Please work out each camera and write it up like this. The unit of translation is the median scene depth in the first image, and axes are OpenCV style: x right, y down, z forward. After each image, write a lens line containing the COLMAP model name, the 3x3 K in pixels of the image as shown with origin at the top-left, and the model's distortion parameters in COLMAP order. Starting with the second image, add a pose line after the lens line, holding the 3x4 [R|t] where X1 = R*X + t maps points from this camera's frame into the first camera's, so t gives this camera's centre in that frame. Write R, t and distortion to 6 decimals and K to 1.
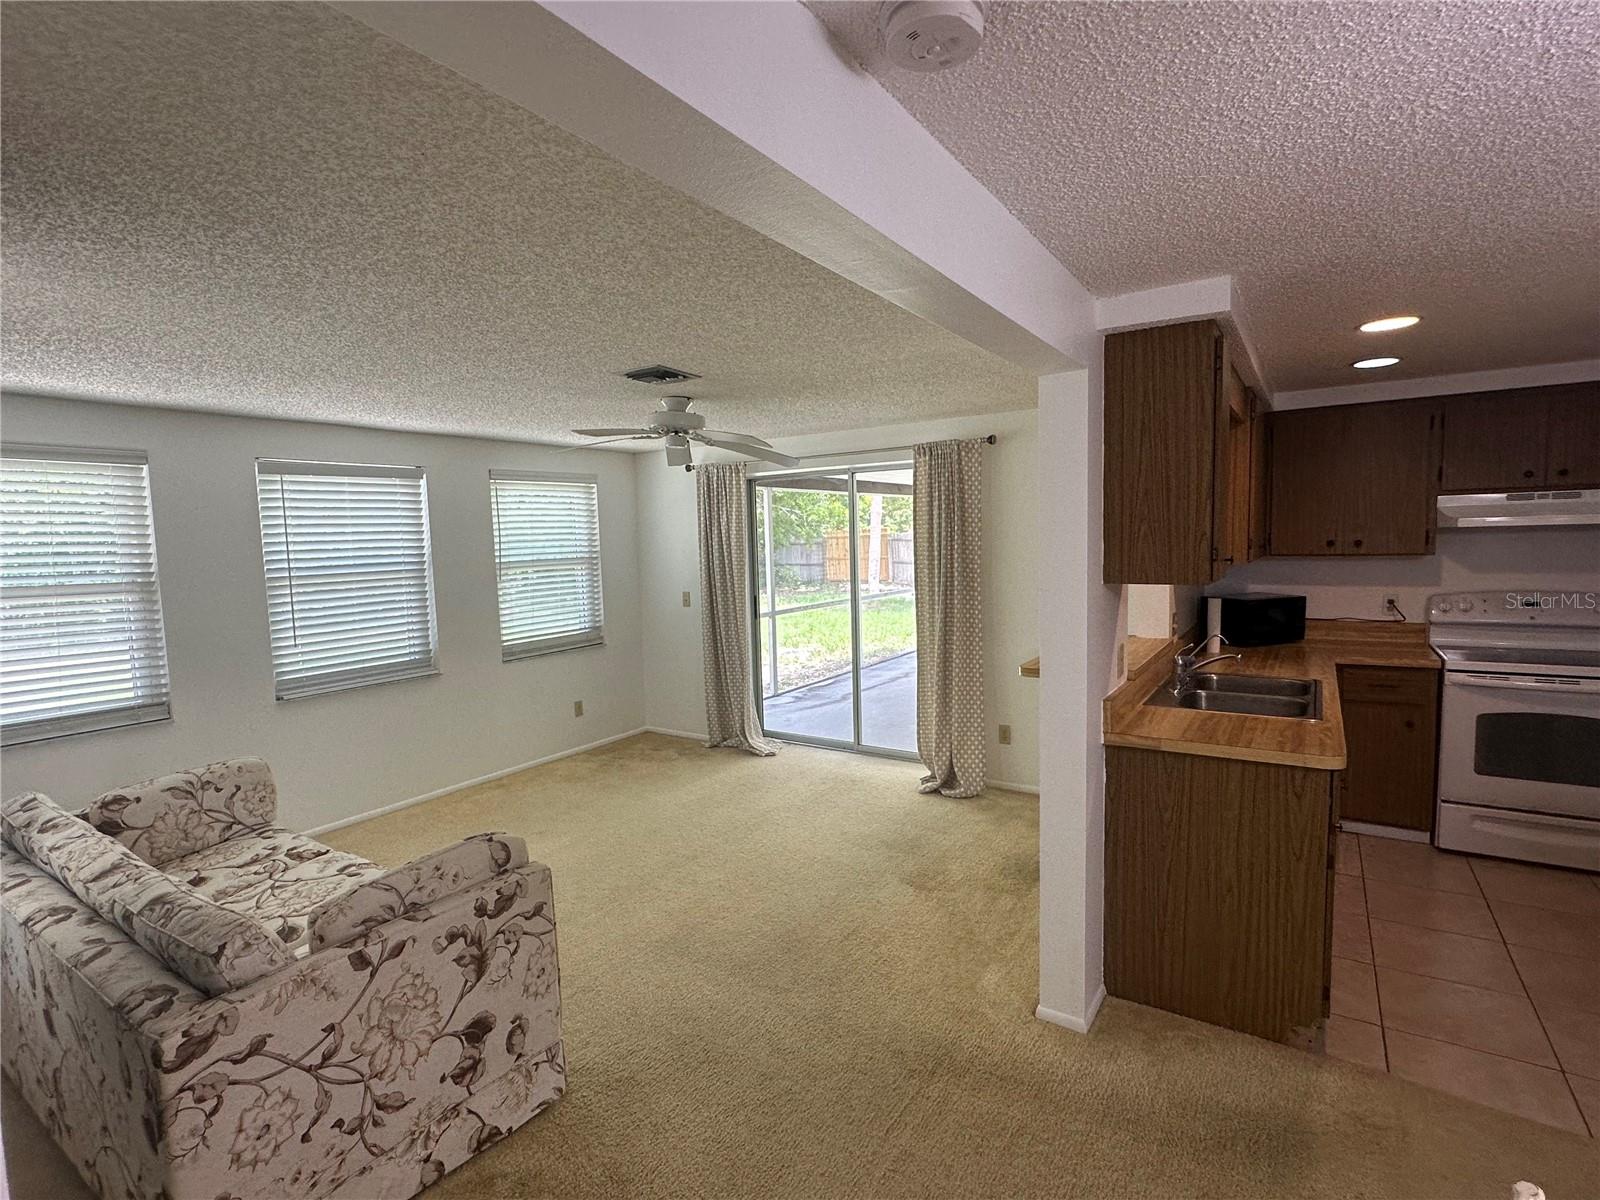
lens RADIAL K [[780.9, 0, 803.4], [0, 780.9, 607.4], [0, 0, 1]] dist [0.004867, -0.002278]
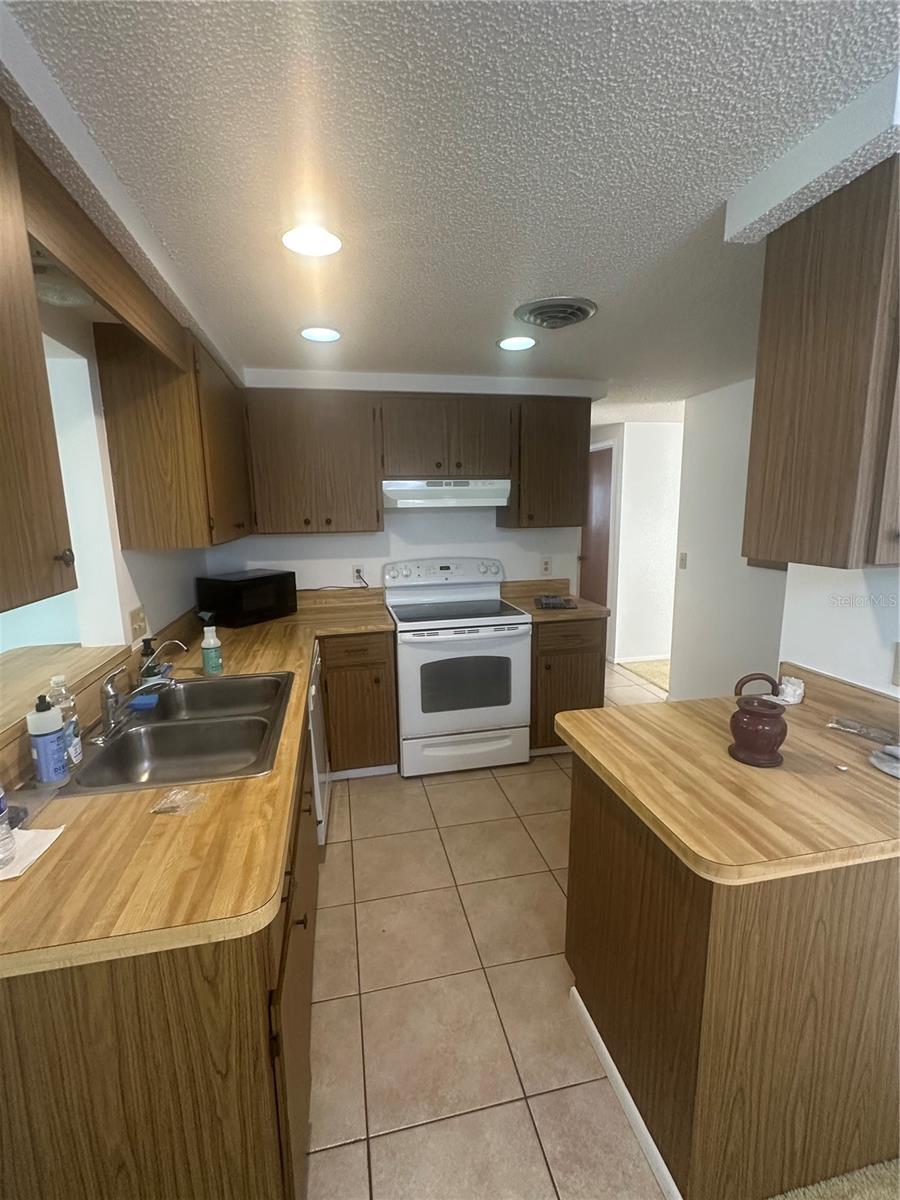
lens RADIAL K [[533.7, 0, 448.9], [0, 533.7, 602.0], [0, 0, 1]] dist [-0.002944, -0.000052]
pose [[0.704421, -0.108978, 0.701366, 0.407971], [0.059110, 0.993717, 0.095036, -0.043383], [-0.707317, -0.025488, 0.706437, 0.489586]]
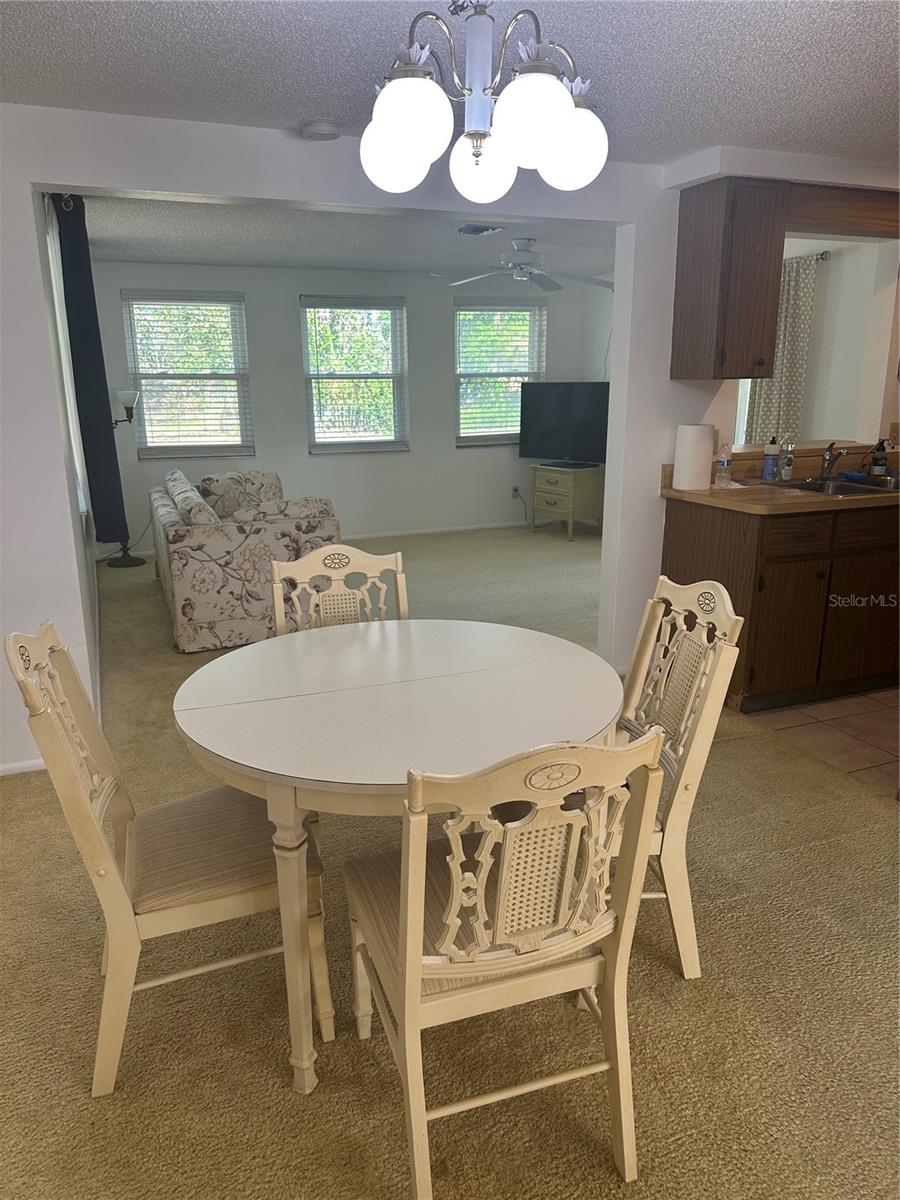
lens RADIAL K [[844.6, 0, 452.3], [0, 844.6, 605.3], [0, 0, 1]] dist [0.057564, -0.062036]
pose [[0.824657, 0.169219, -0.539728, 0.834654], [-0.066082, 0.976489, 0.205188, 0.067887], [0.561760, -0.133543, 0.816451, -0.457460]]
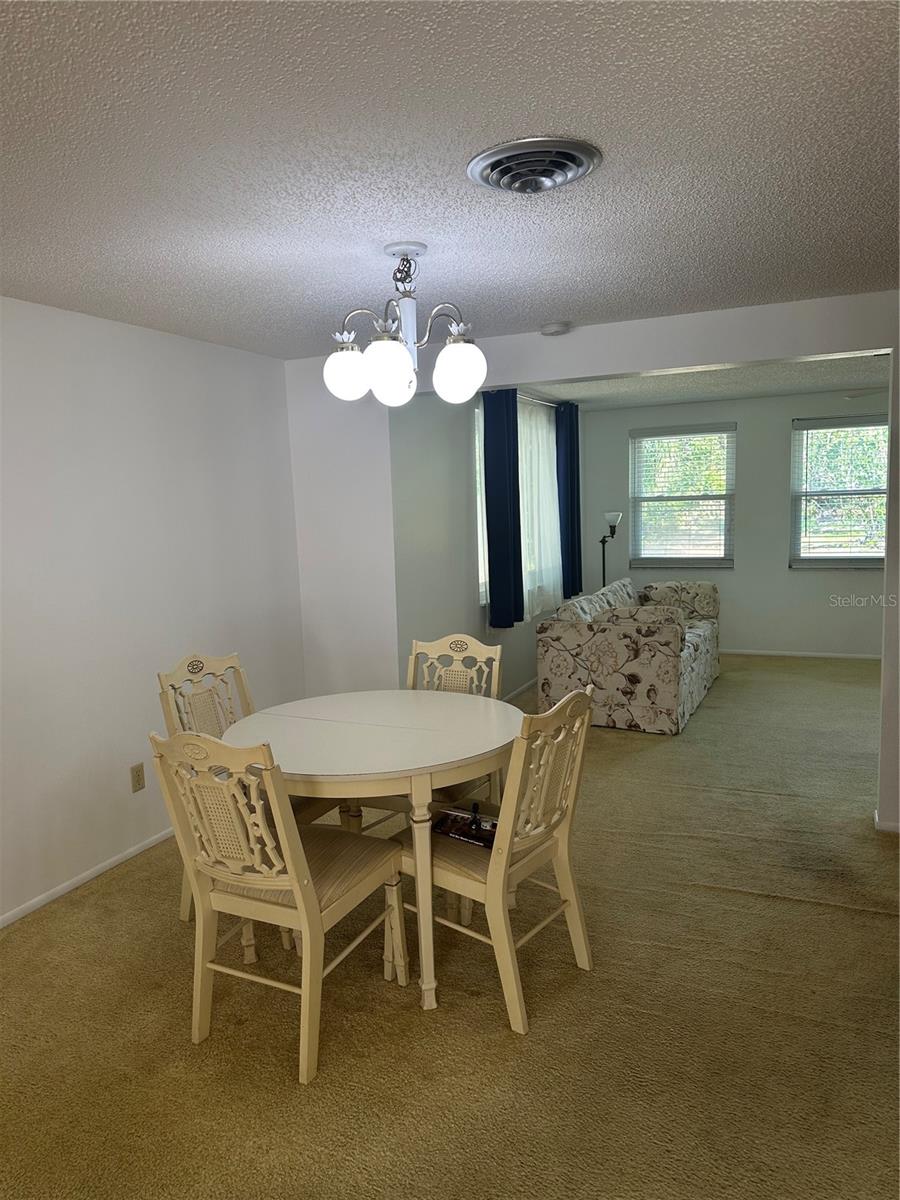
lens RADIAL K [[844.6, 0, 447.0], [0, 844.6, 595.0], [0, 0, 1]] dist [0.057564, -0.062036]
pose [[0.155051, 0.131675, -0.979092, 1.418255], [-0.056682, 0.990631, 0.124251, -0.008194], [0.986279, 0.036232, 0.161061, -0.001774]]
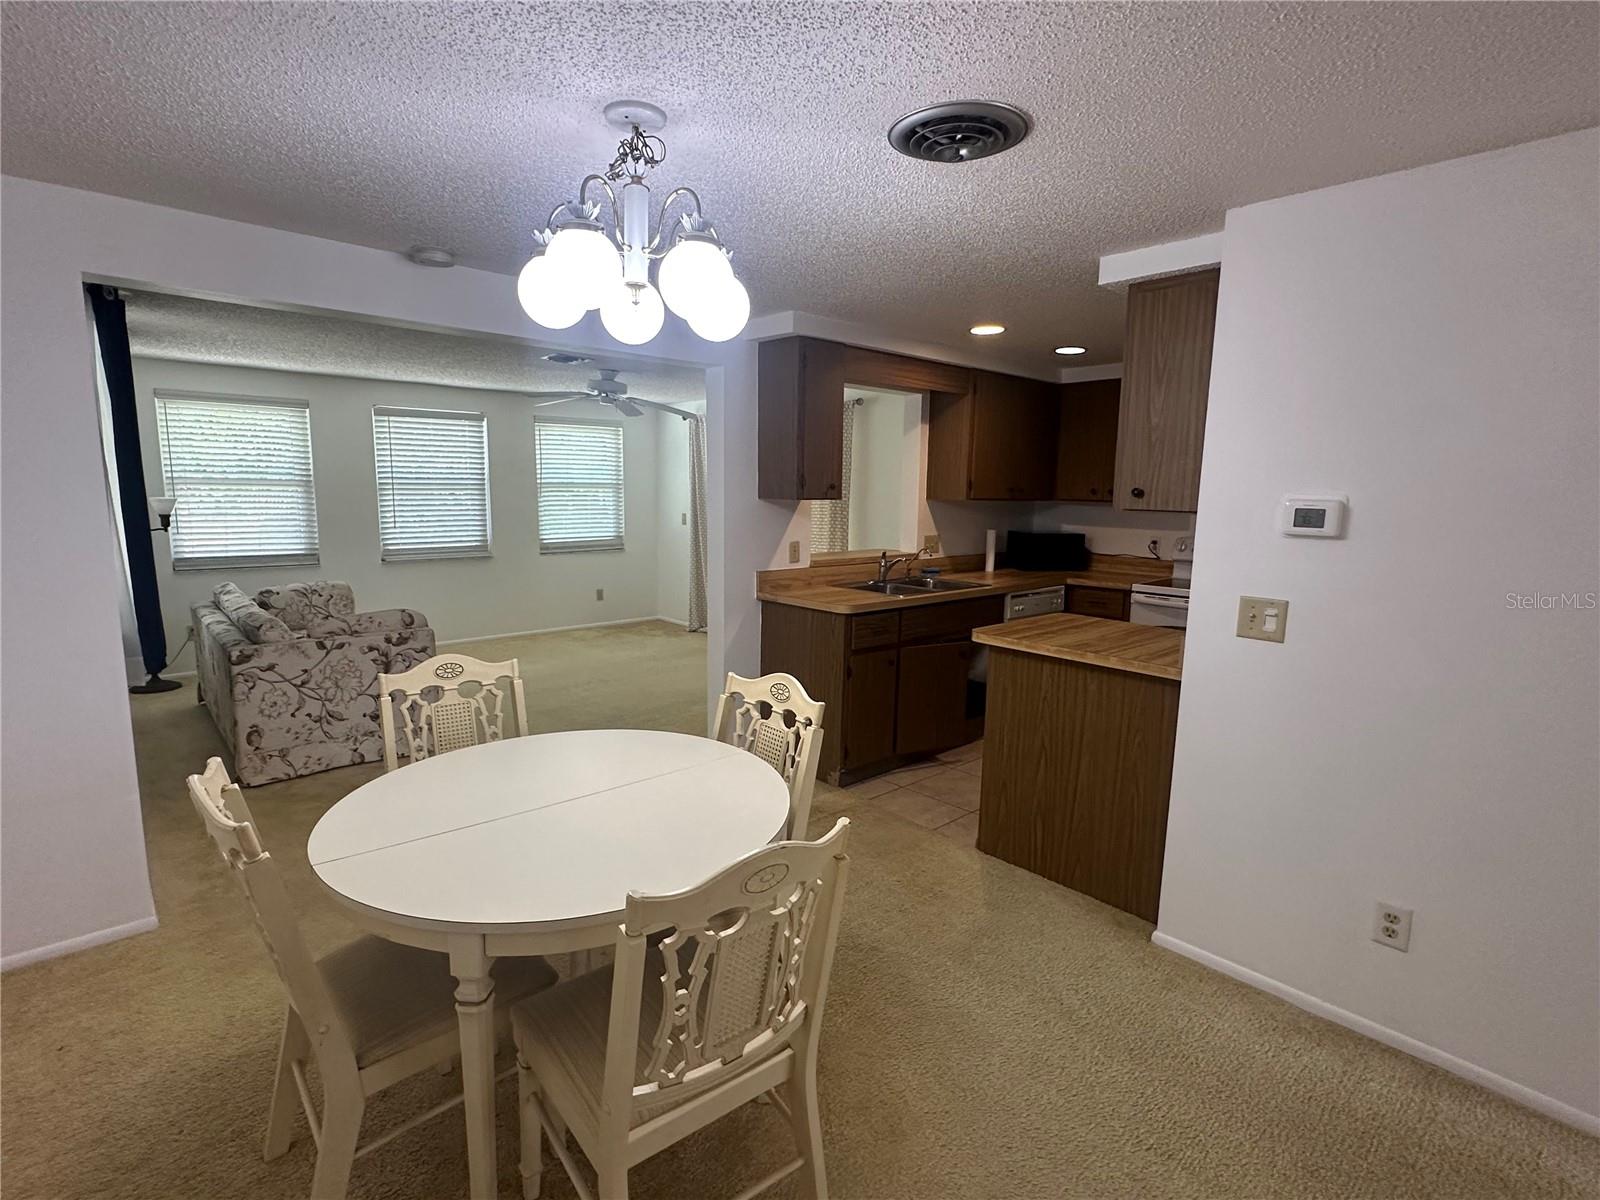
lens RADIAL K [[780.9, 0, 796.1], [0, 780.9, 606.7], [0, 0, 1]] dist [0.004867, -0.002278]
pose [[0.968309, 0.080307, -0.236491, 0.748461], [-0.065169, 0.995334, 0.071159, 0.062991], [0.241102, -0.053492, 0.969025, -0.481949]]
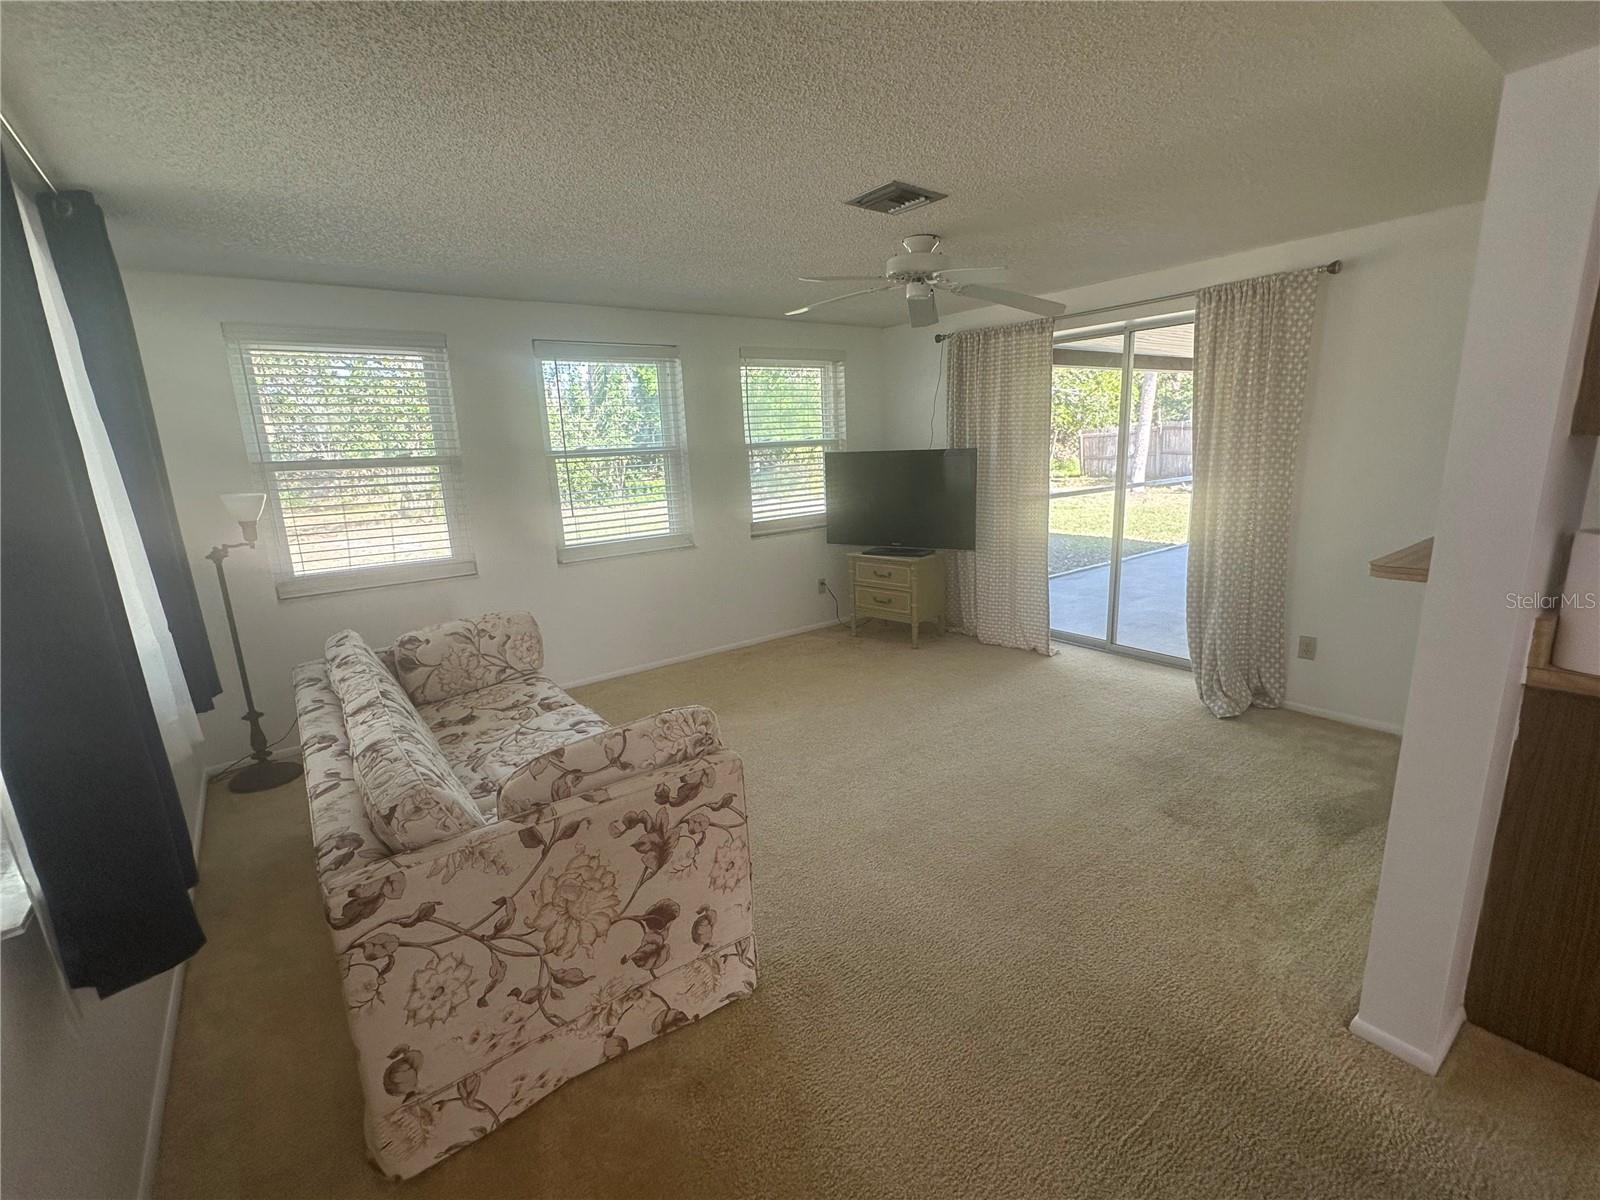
lens RADIAL K [[711.6, 0, 801.3], [0, 711.6, 599.9], [0, 0, 1]] dist [-0.002944, -0.000052]
pose [[0.941327, 0.065682, -0.331043, 0.001302], [-0.018206, 0.989334, 0.144525, 0.024767], [0.337005, -0.130019, 0.932482, 0.215195]]
